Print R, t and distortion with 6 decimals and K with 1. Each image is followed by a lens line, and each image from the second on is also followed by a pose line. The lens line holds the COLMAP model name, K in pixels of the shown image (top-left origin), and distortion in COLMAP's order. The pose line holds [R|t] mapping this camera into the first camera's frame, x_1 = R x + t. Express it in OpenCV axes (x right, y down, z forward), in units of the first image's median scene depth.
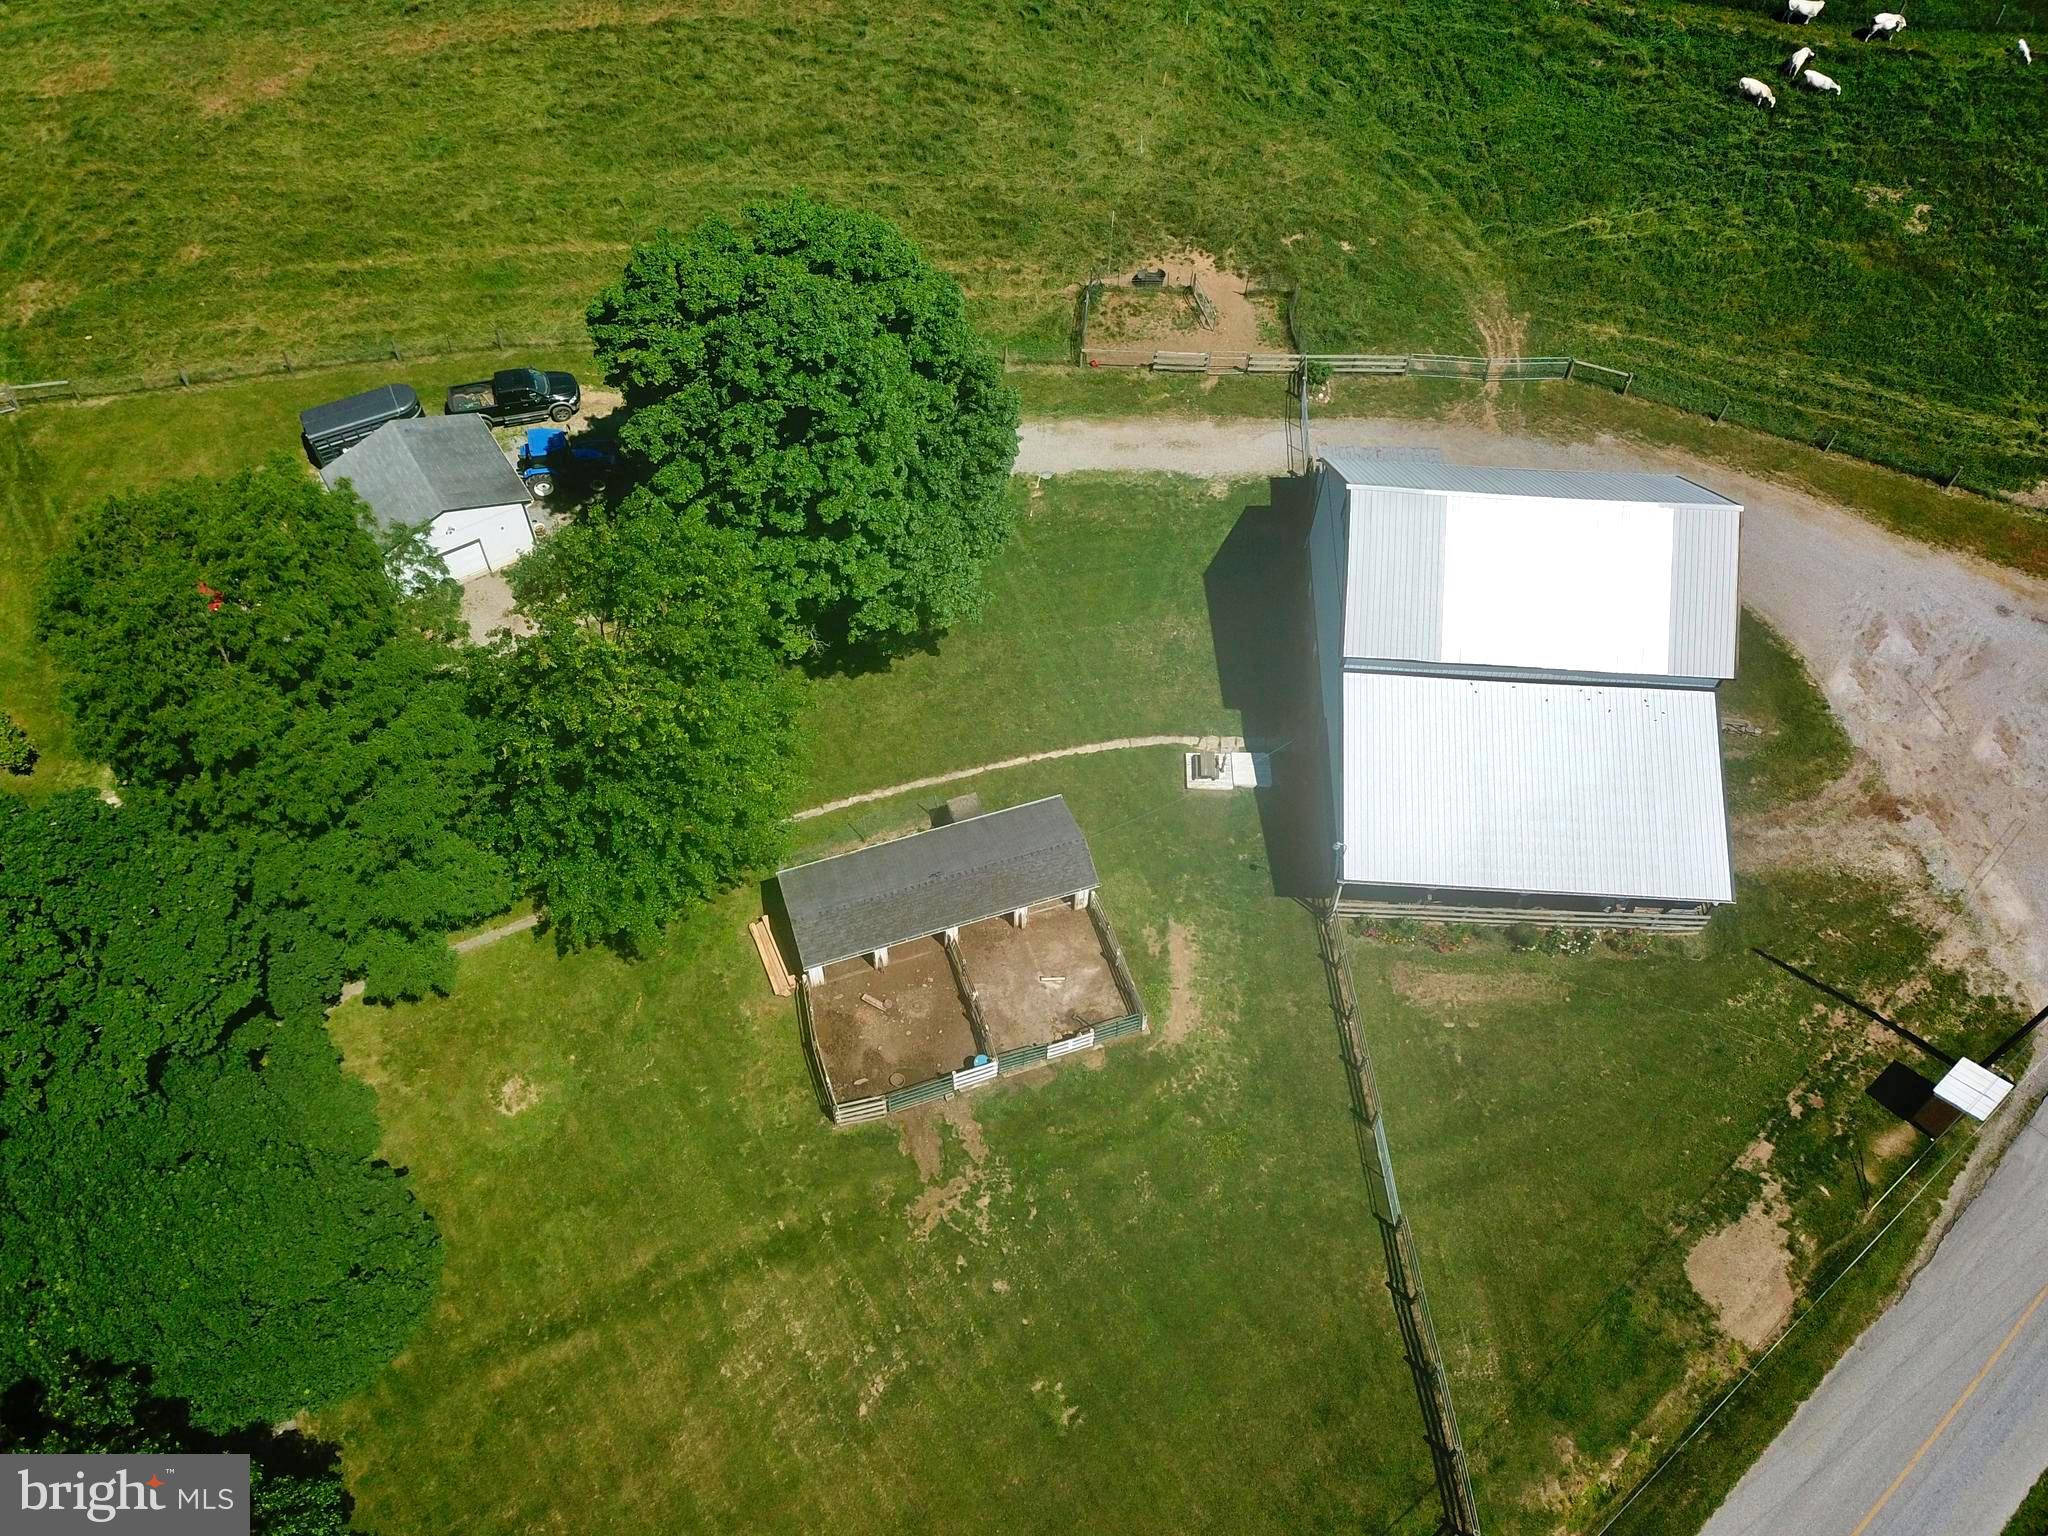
lens RADIAL K [[1566.5, 0, 1002.5], [0, 1566.5, 782.5], [0, 0, 1]] dist [0.009098, -0.002926]
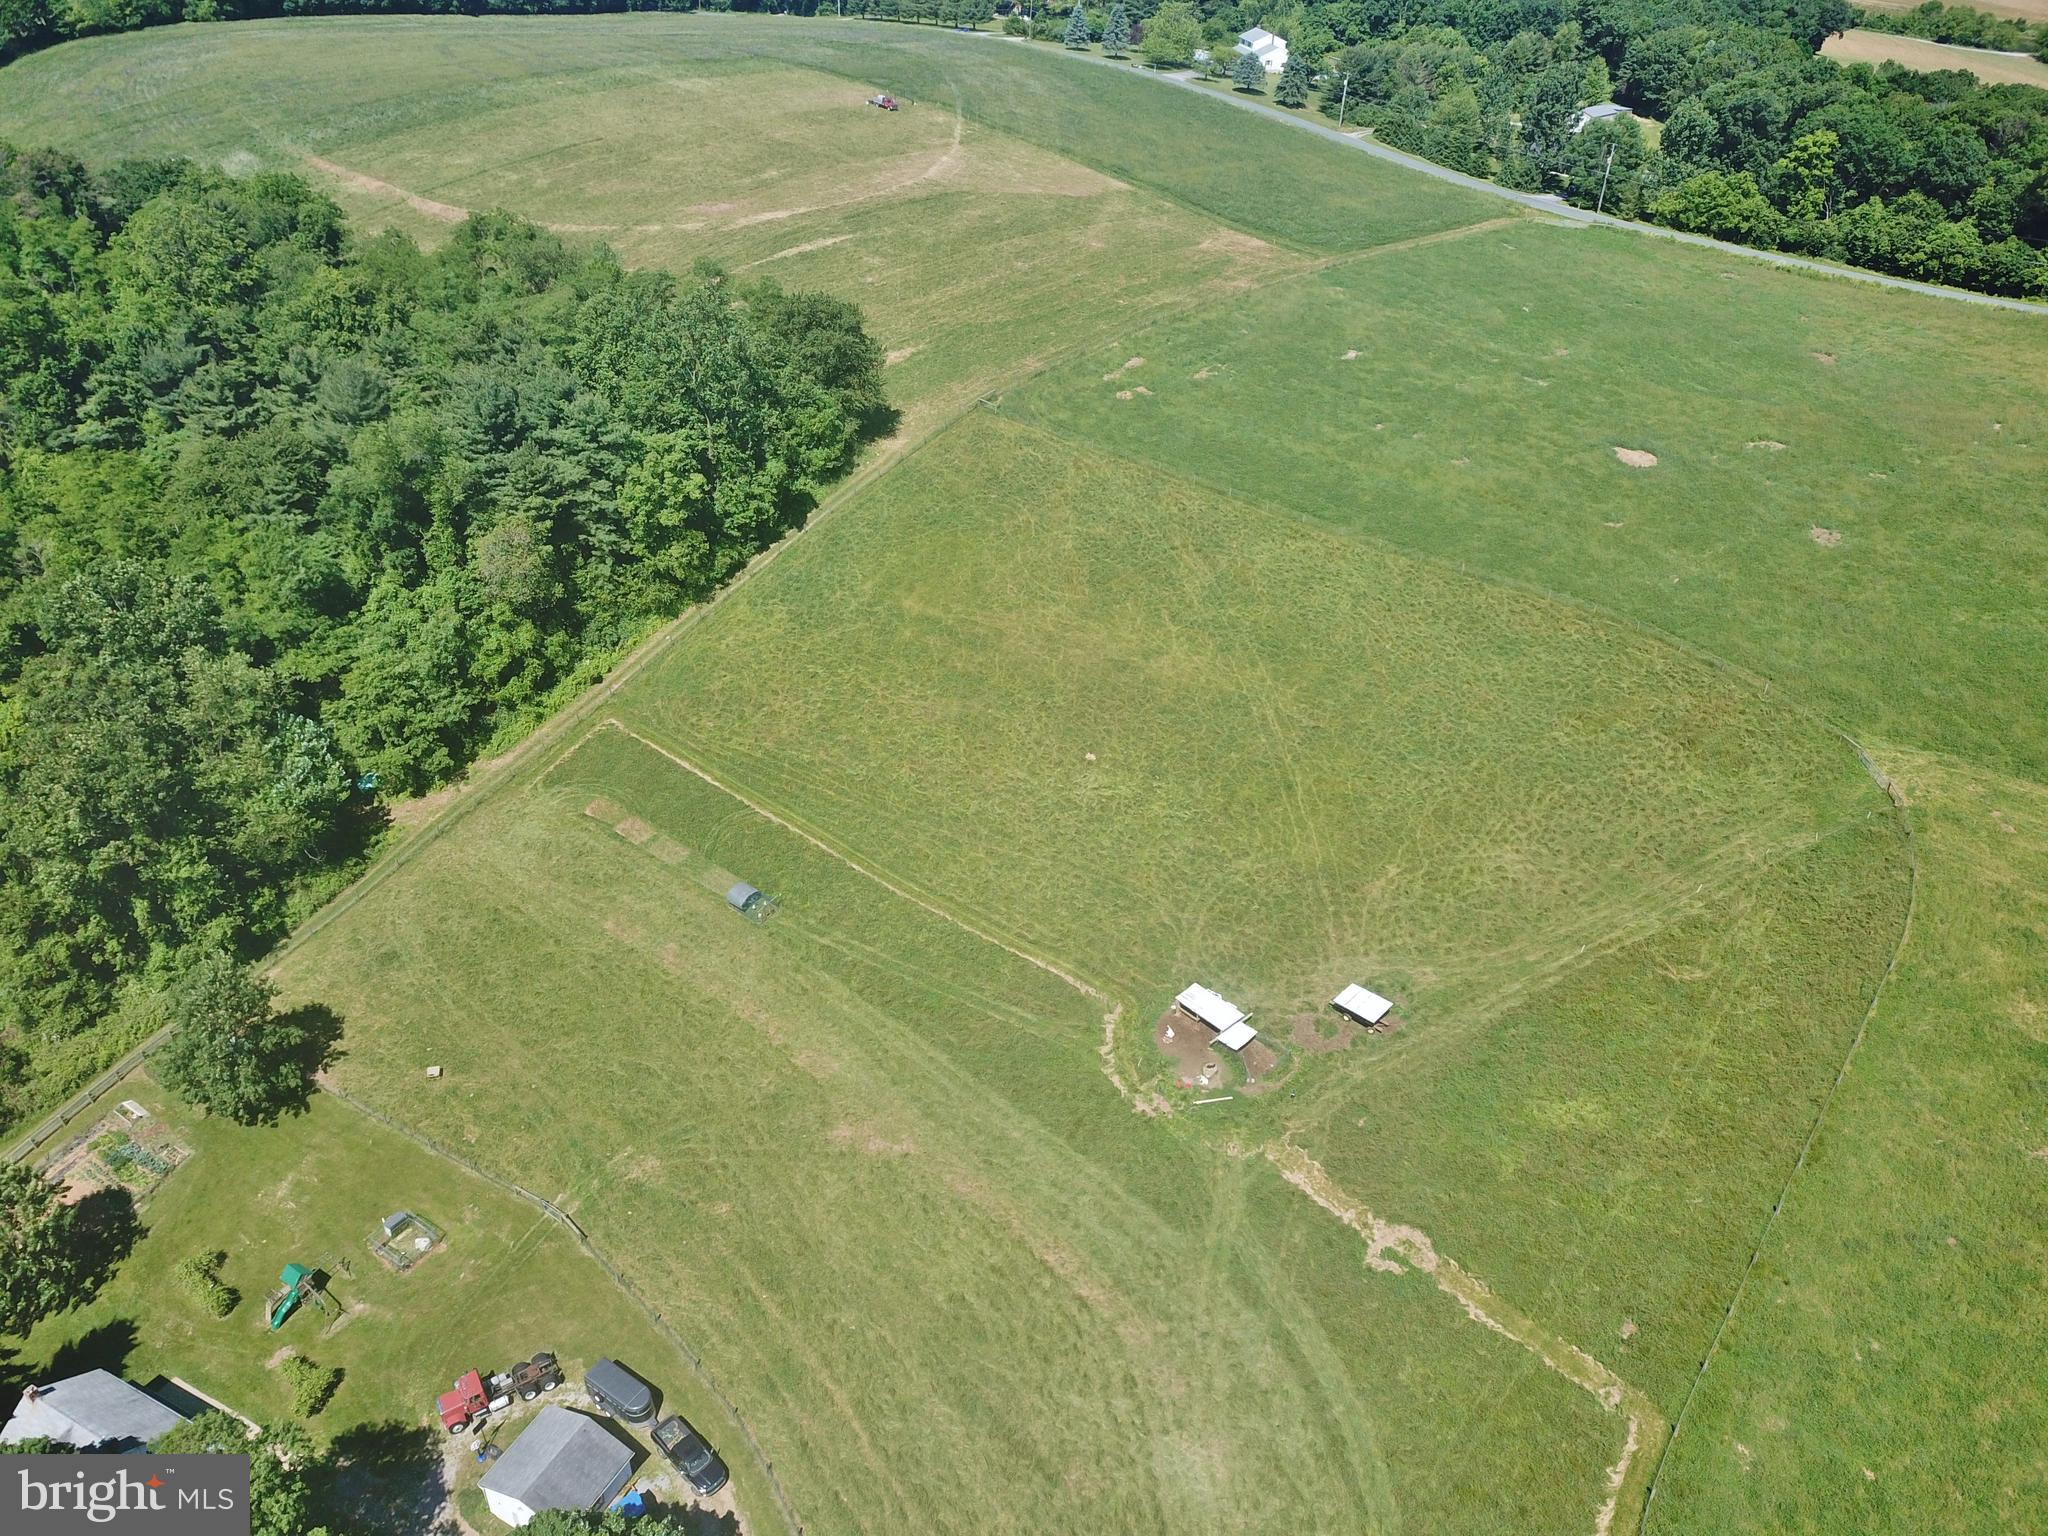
lens RADIAL K [[1564.7, 0, 1003.1], [0, 1564.7, 784.3], [0, 0, 1]] dist [0.010751, -0.005597]
pose [[0.492748, 0.490175, -0.718977, 0.511792], [-0.717077, 0.696801, -0.016390, -0.801257], [0.492950, 0.523638, 0.694840, -0.134762]]
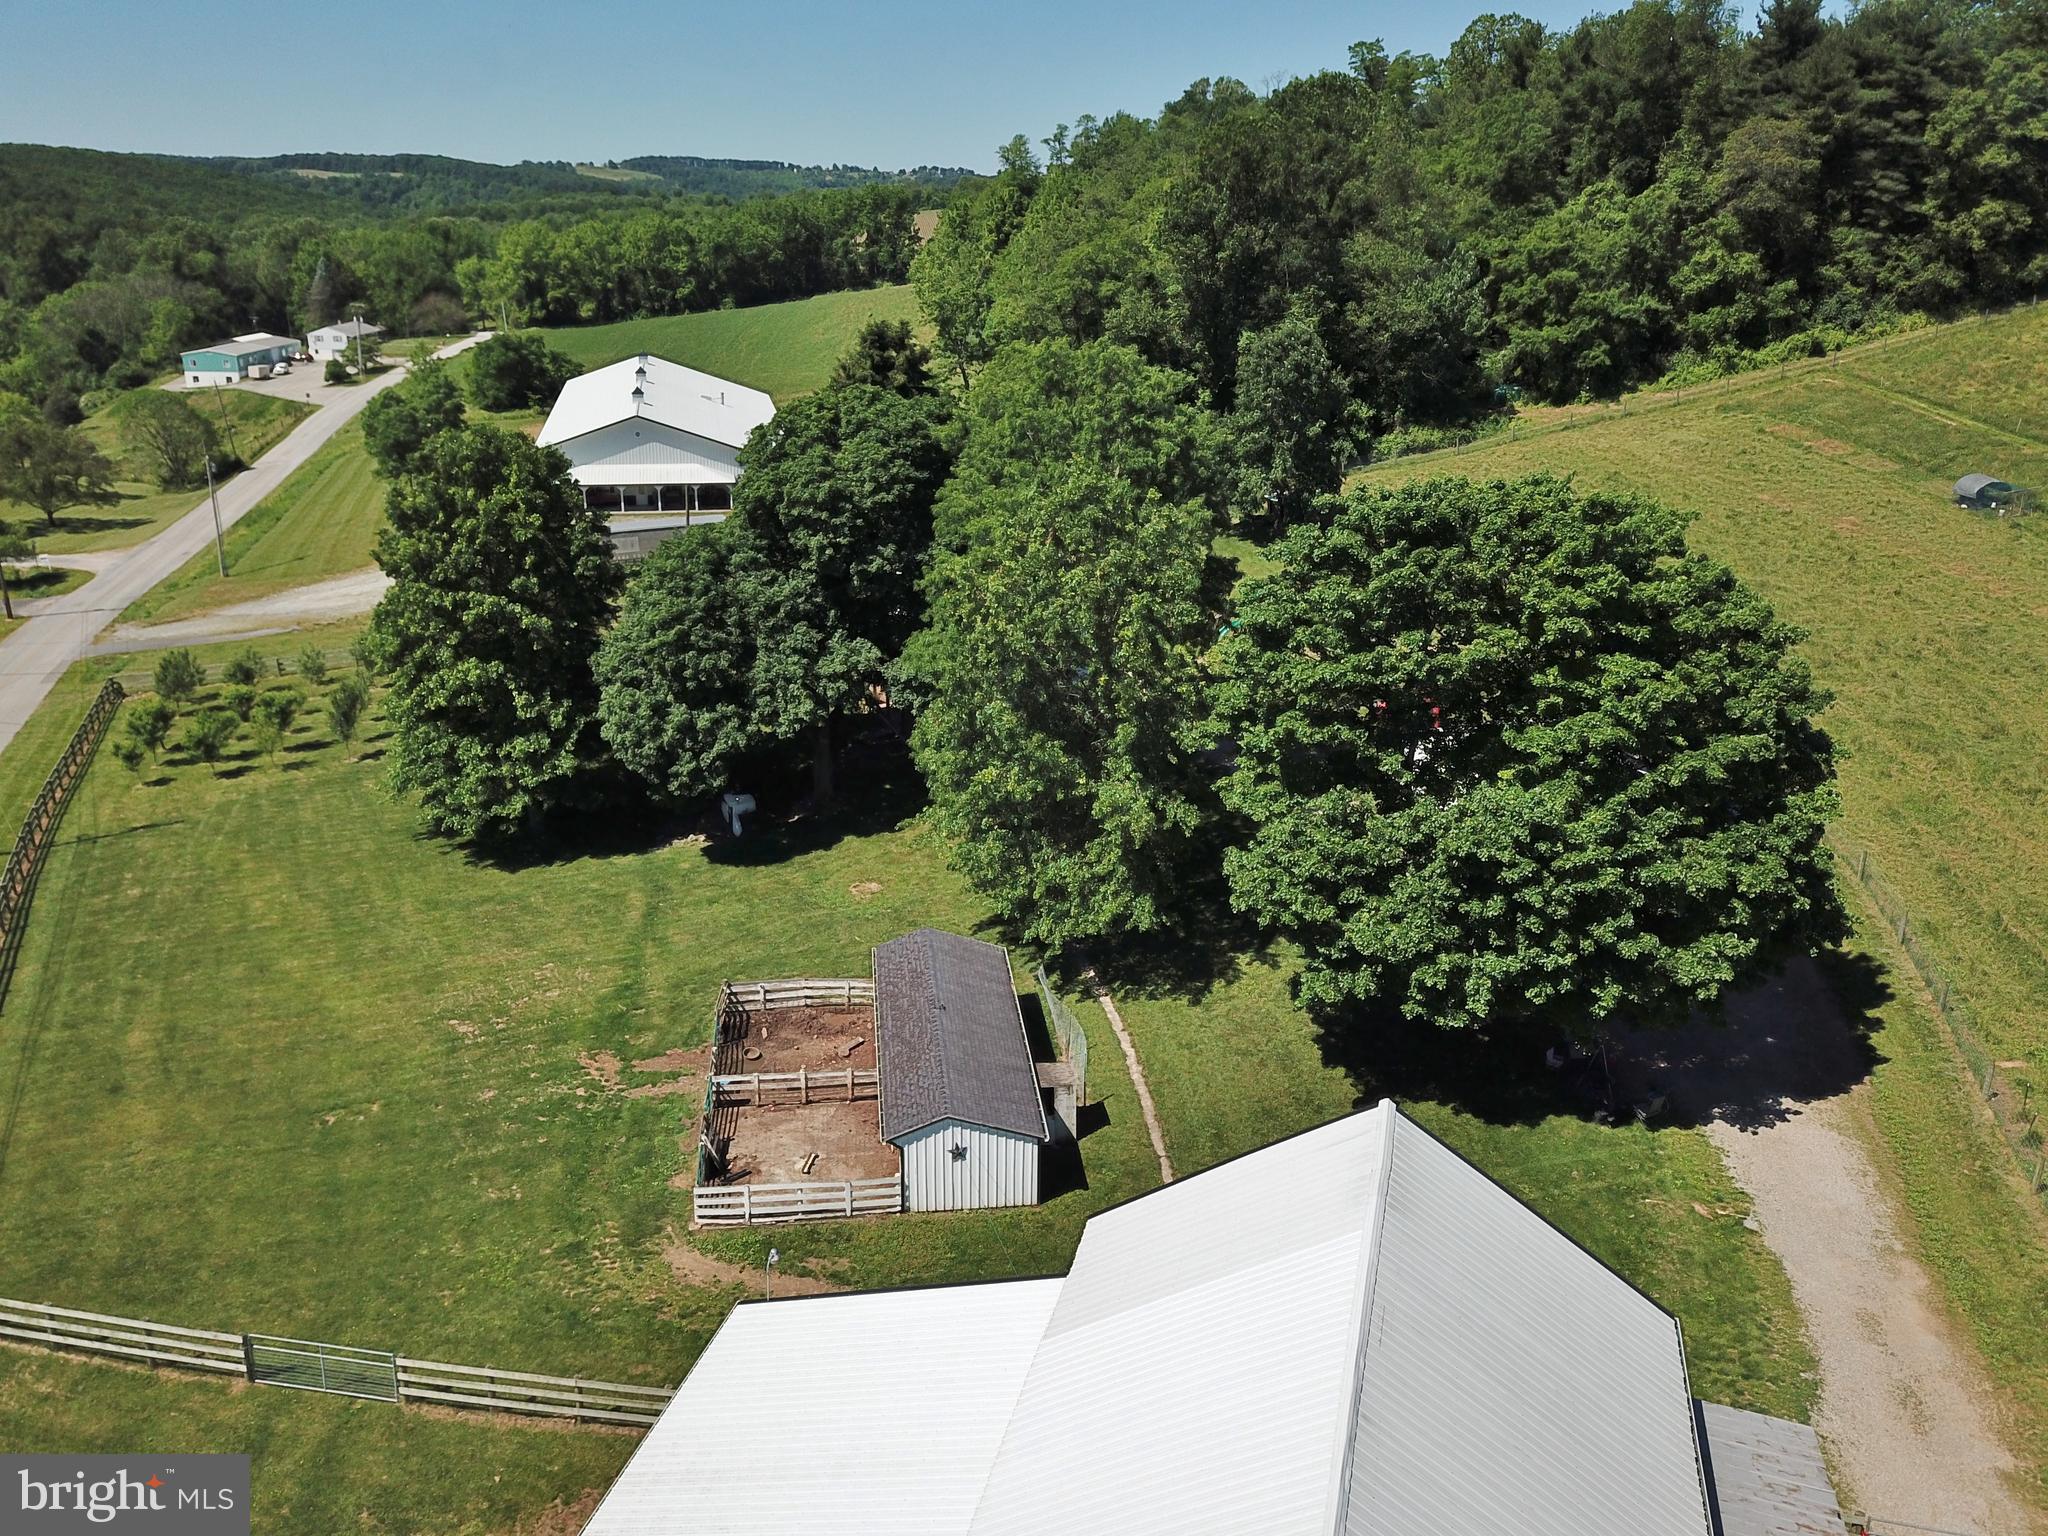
lens RADIAL K [[1561.1, 0, 1005.1], [0, 1561.1, 785.1], [0, 0, 1]] dist [0.036697, -0.041186]
pose [[-0.215832, 0.337260, -0.916336, 0.502845], [-0.801519, 0.474777, 0.363531, -0.243812], [0.557660, 0.812922, 0.167849, 0.601115]]
